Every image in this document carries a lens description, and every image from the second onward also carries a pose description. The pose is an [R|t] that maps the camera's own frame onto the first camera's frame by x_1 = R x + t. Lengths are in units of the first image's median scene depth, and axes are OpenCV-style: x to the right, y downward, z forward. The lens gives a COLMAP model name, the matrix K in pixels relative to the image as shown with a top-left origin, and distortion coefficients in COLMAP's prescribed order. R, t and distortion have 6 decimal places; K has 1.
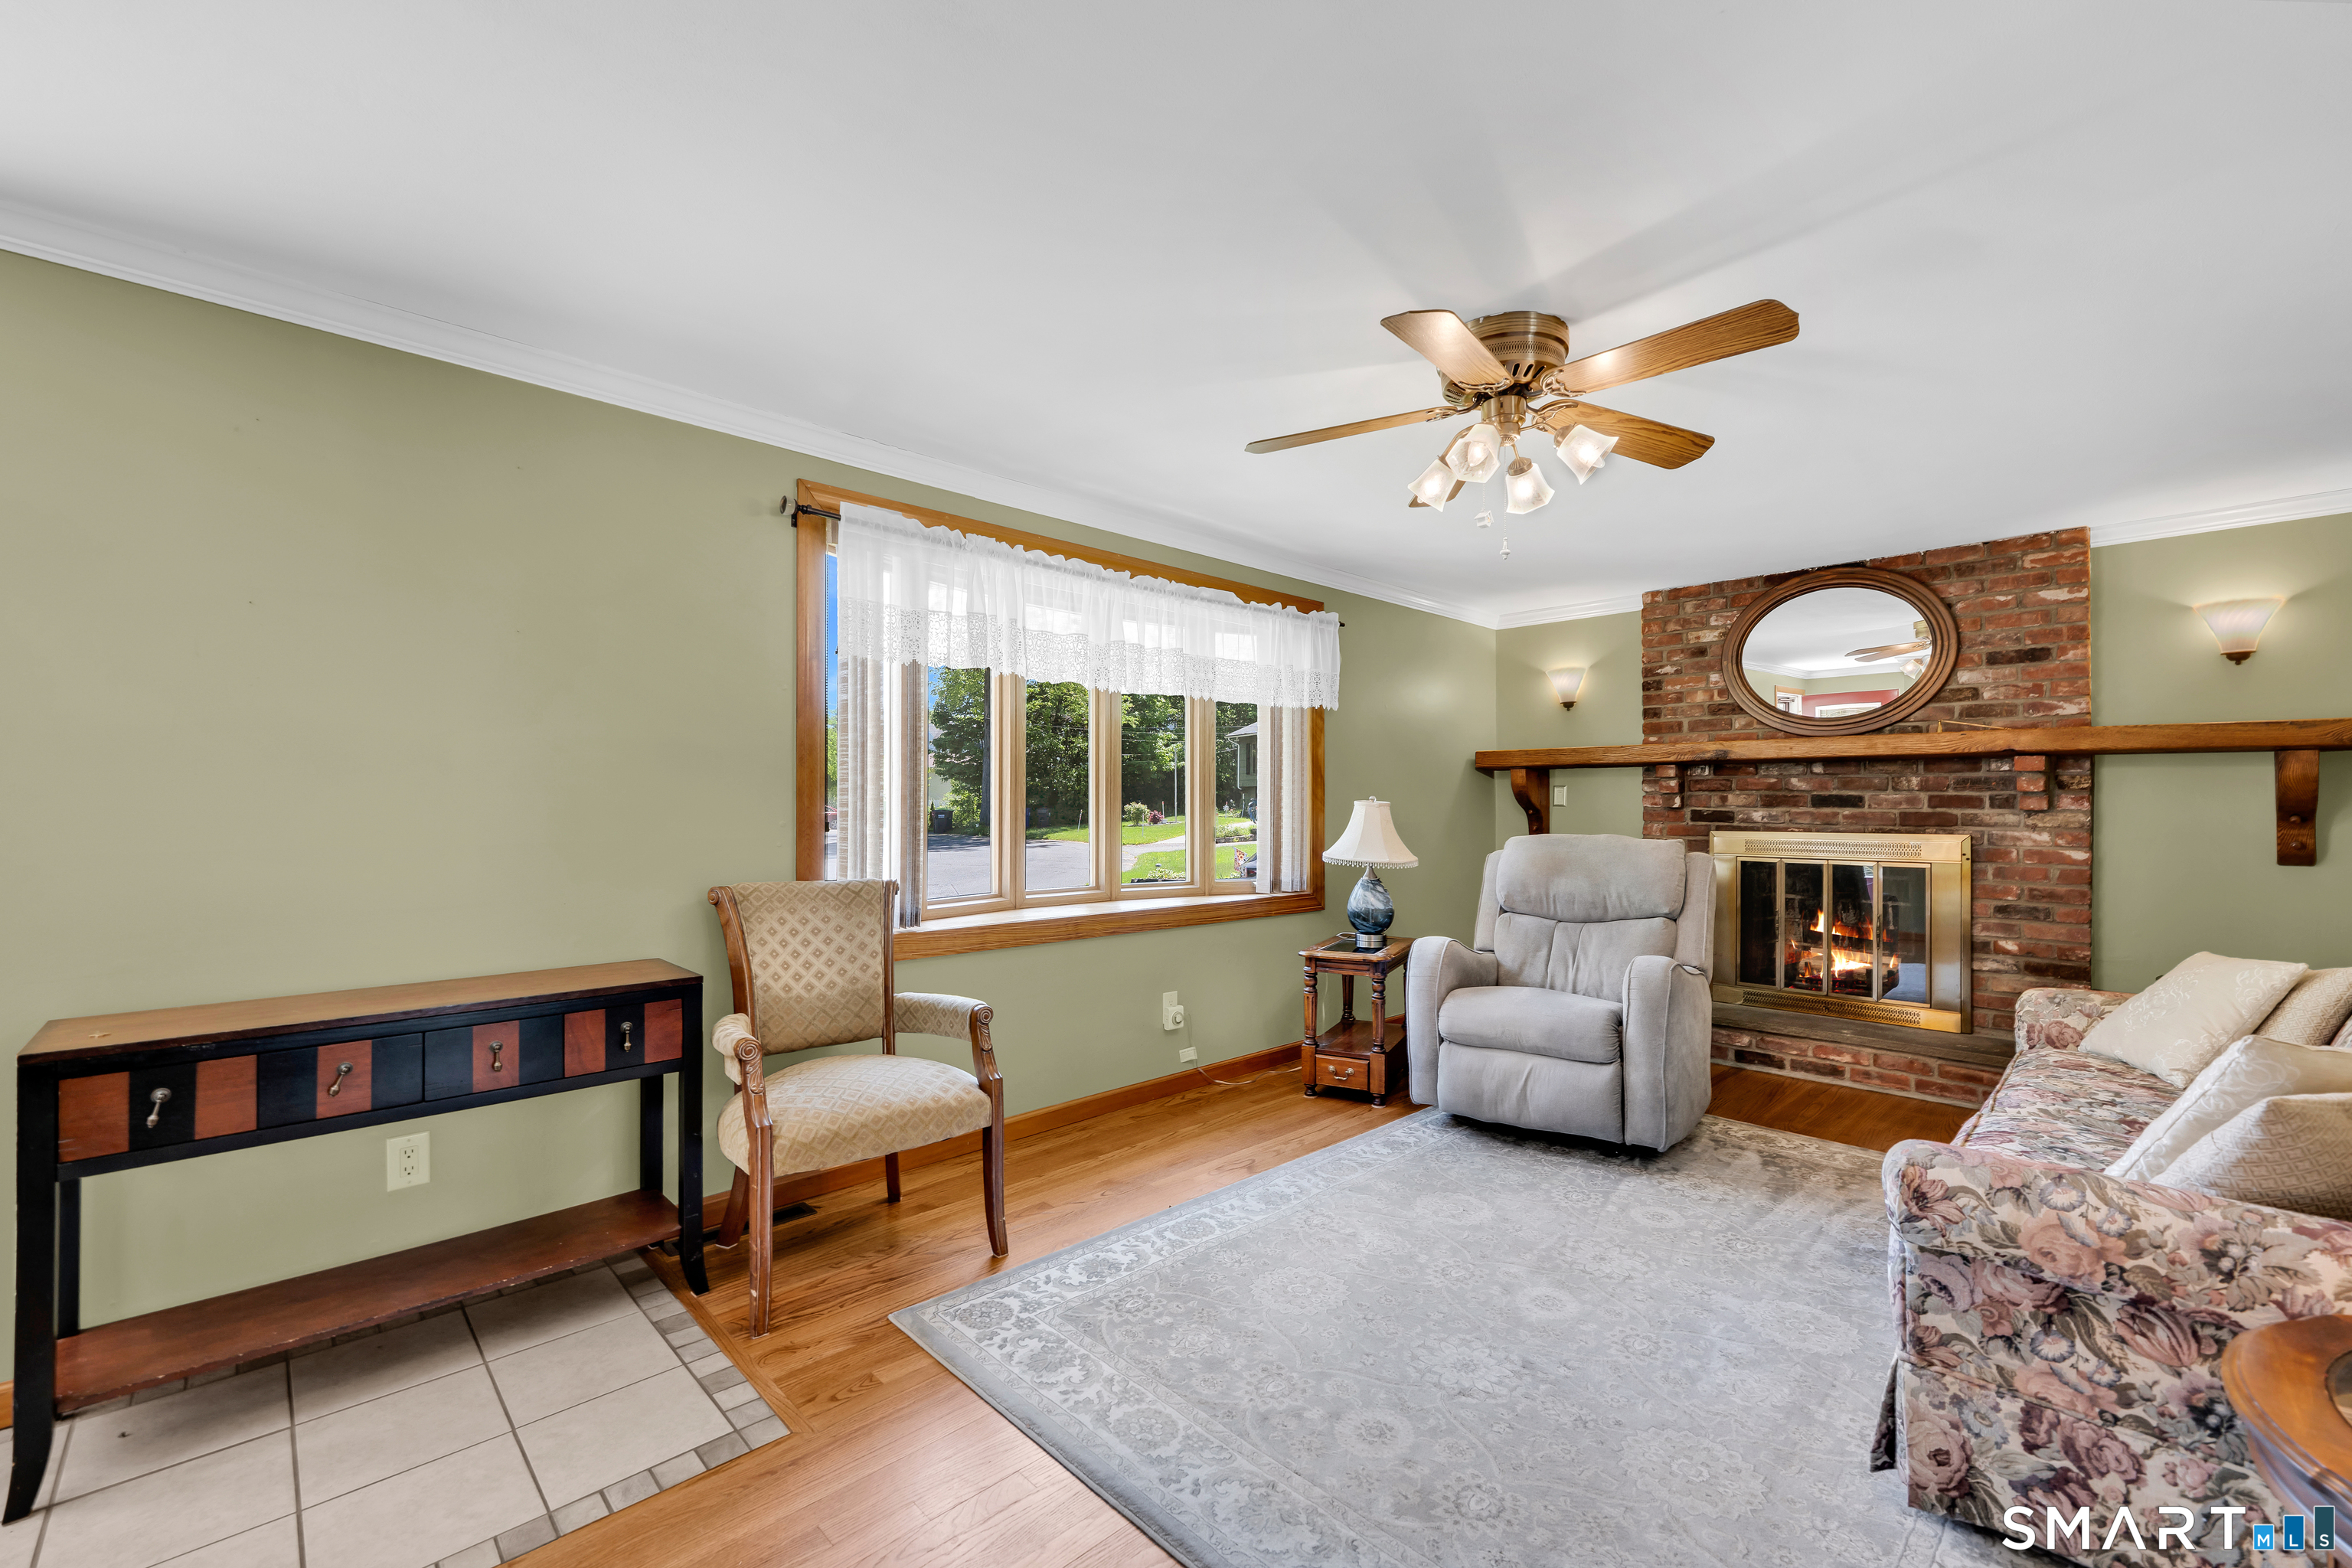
lens RADIAL K [[965.7, 0, 1194.6], [0, 965.7, 795.7], [0, 0, 1]] dist [-0.008401, 0.000092]
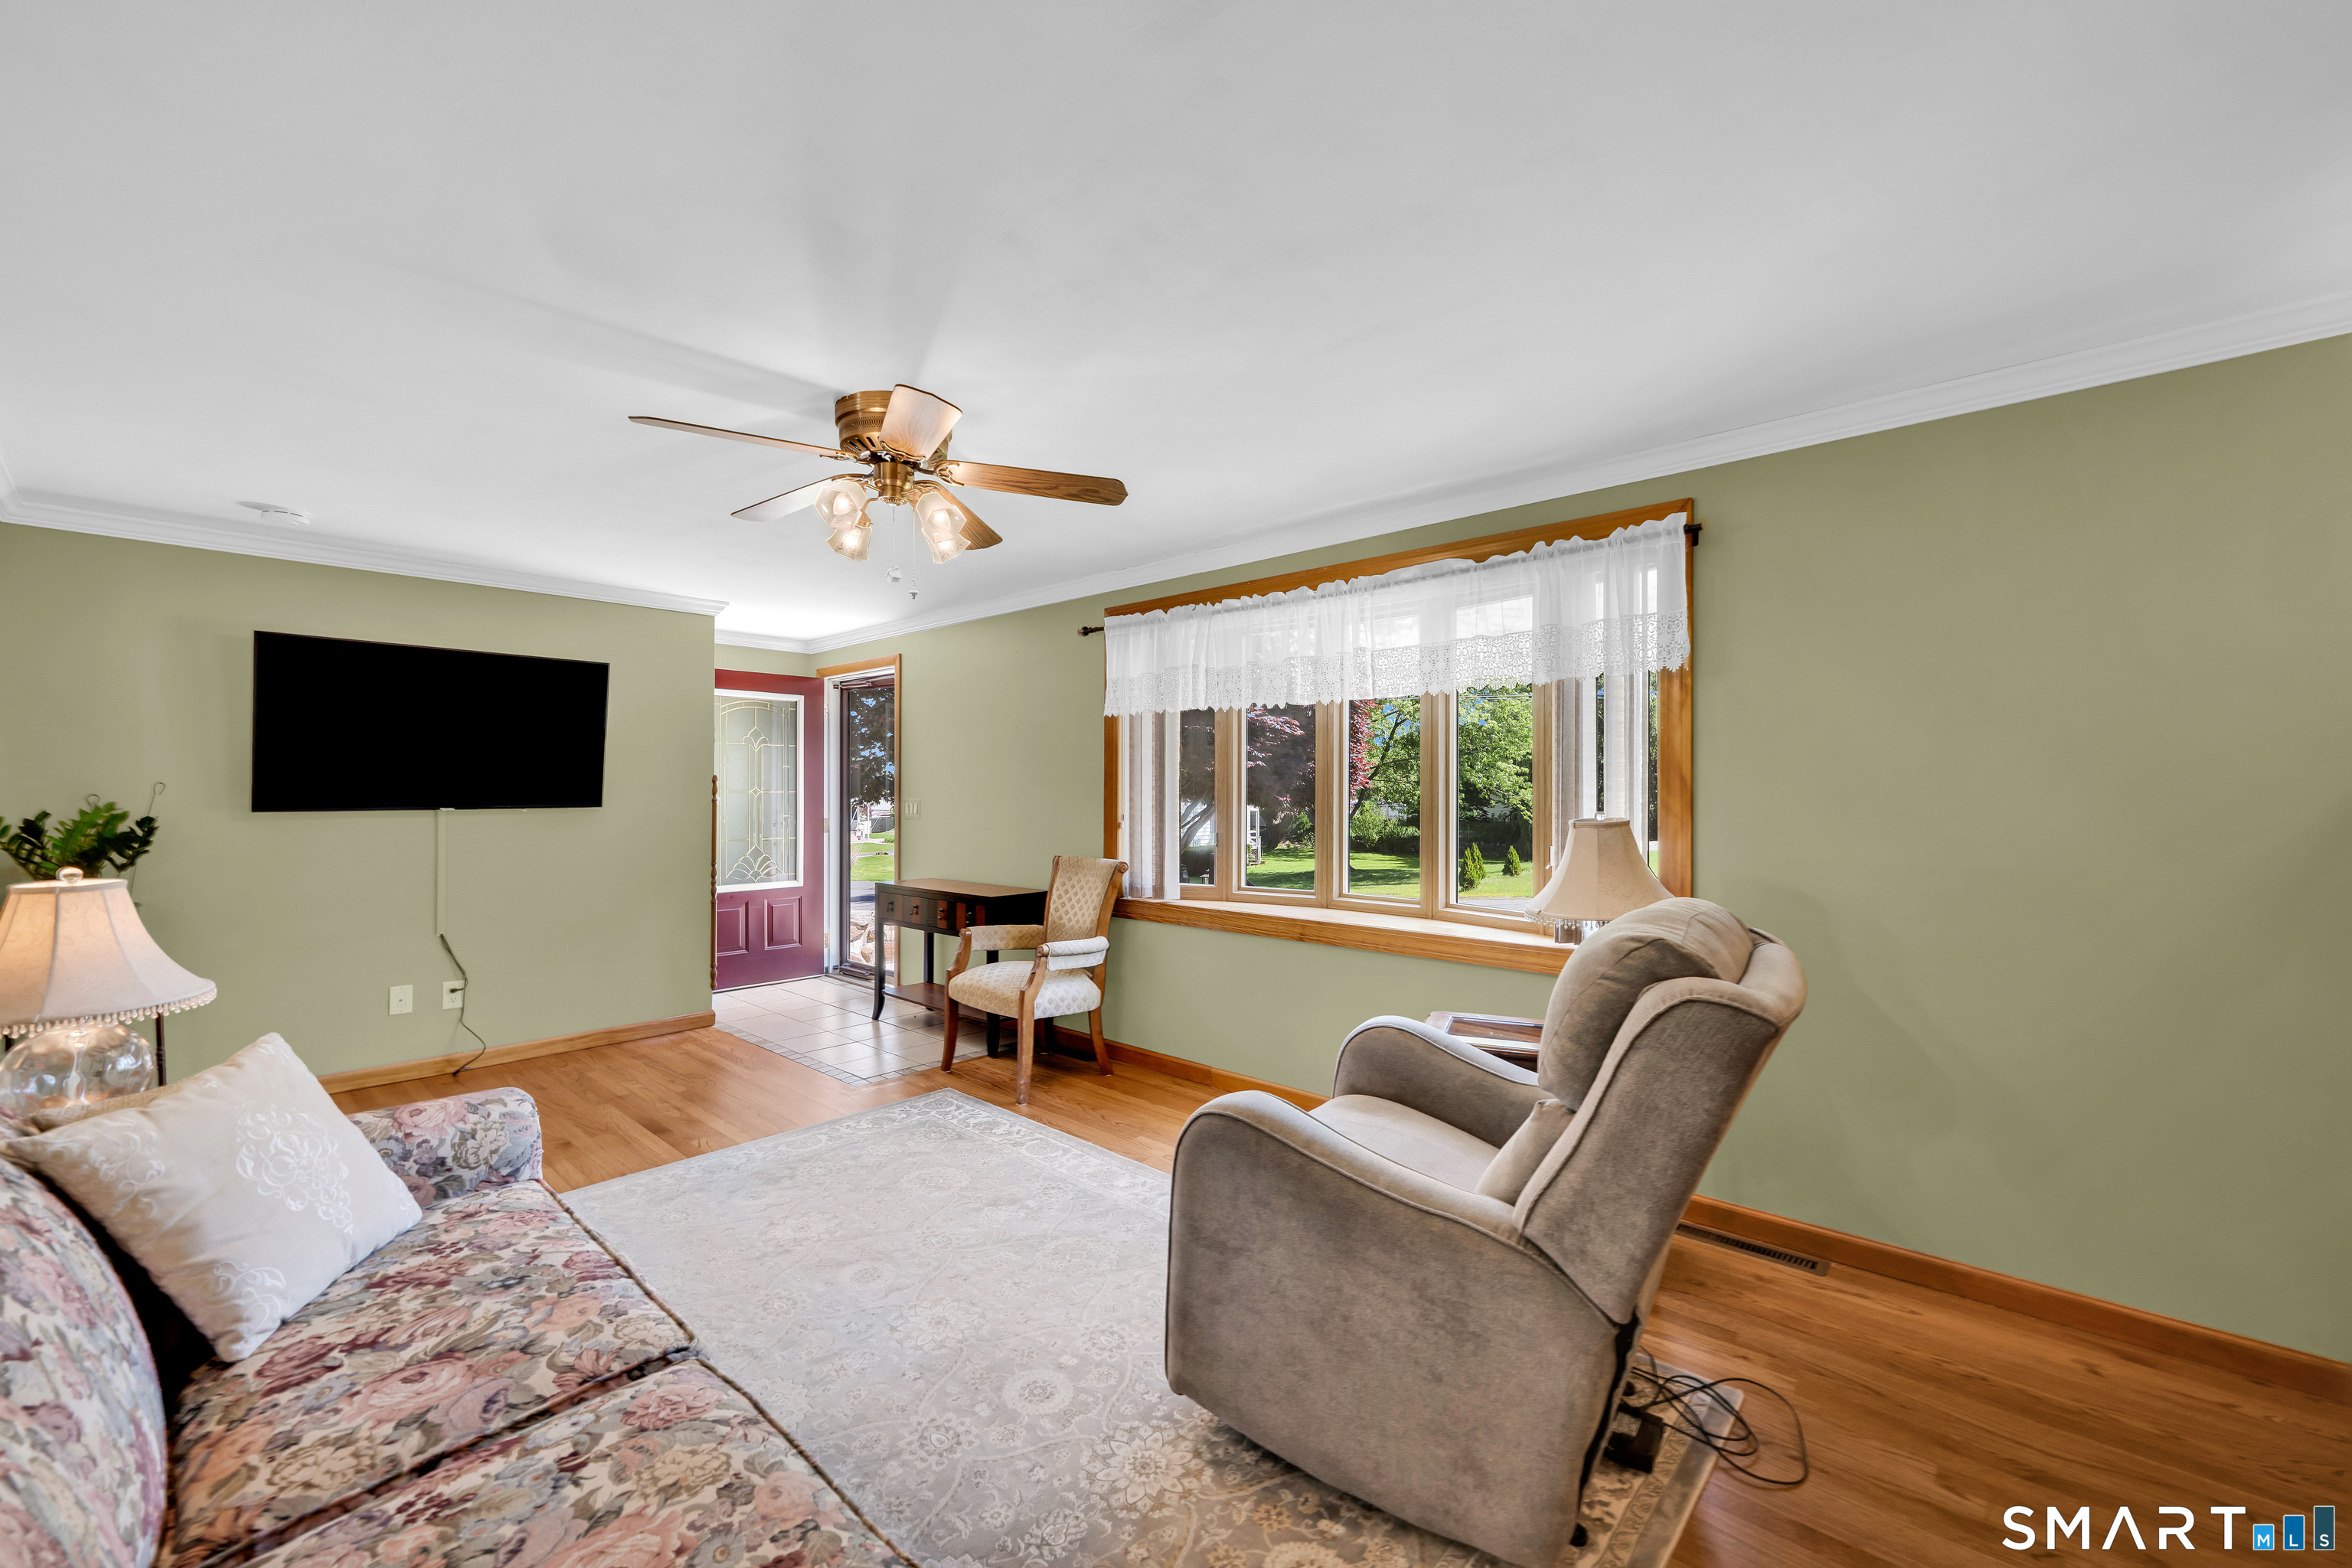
lens RADIAL K [[965.7, 0, 1195.0], [0, 965.7, 785.0], [0, 0, 1]] dist [-0.008401, 0.000092]
pose [[0.045784, -0.010388, -0.998897, 1.005490], [0.005101, 0.999935, -0.010165, -0.014207], [0.998938, -0.004630, 0.045834, 0.893205]]
